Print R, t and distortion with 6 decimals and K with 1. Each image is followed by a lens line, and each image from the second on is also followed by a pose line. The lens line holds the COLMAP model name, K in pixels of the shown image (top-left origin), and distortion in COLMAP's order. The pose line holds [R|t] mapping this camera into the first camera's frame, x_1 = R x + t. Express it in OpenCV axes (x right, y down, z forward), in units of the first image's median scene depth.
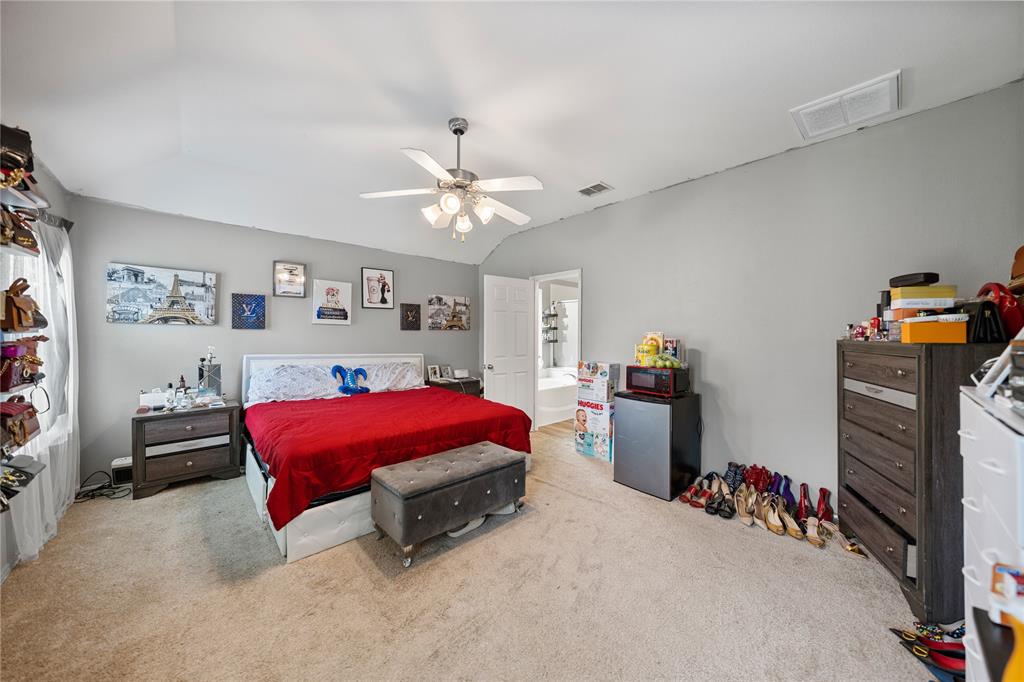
lens RADIAL K [[349.8, 0, 510.8], [0, 349.8, 337.3], [0, 0, 1]] dist [-0.001674, -0.000118]
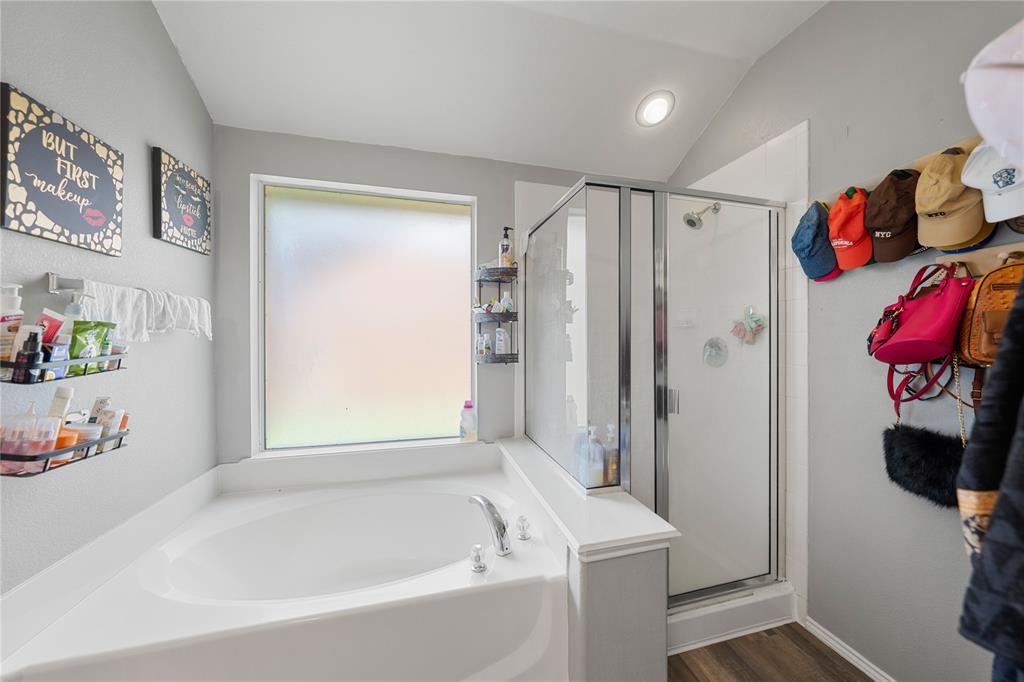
lens RADIAL K [[349.8, 0, 510.6], [0, 349.8, 340.3], [0, 0, 1]] dist [-0.001674, -0.000118]
pose [[0.889453, 0.002974, -0.457017, 0.263213], [-0.002130, 0.999995, 0.002361, -0.005270], [0.457022, -0.001126, 0.889455, 0.728491]]
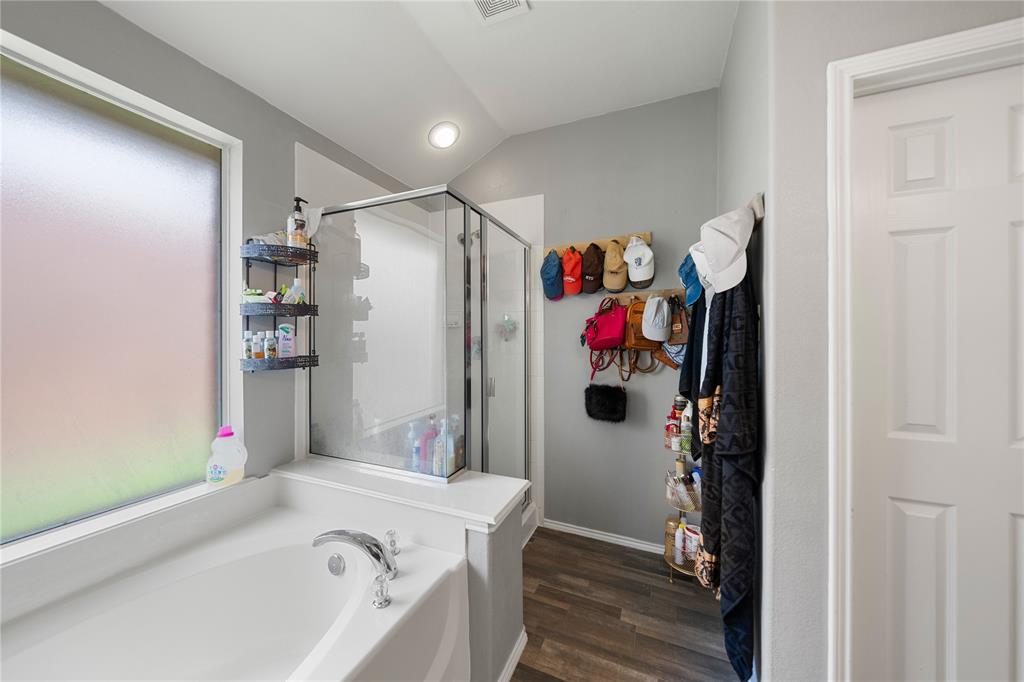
lens RADIAL K [[349.8, 0, 505.9], [0, 349.8, 338.5], [0, 0, 1]] dist [-0.001674, -0.000118]
pose [[0.911584, -0.001818, 0.411110, 0.152910], [0.002529, 0.999996, -0.001185, -0.004385], [-0.411106, 0.002120, 0.911585, 0.716877]]
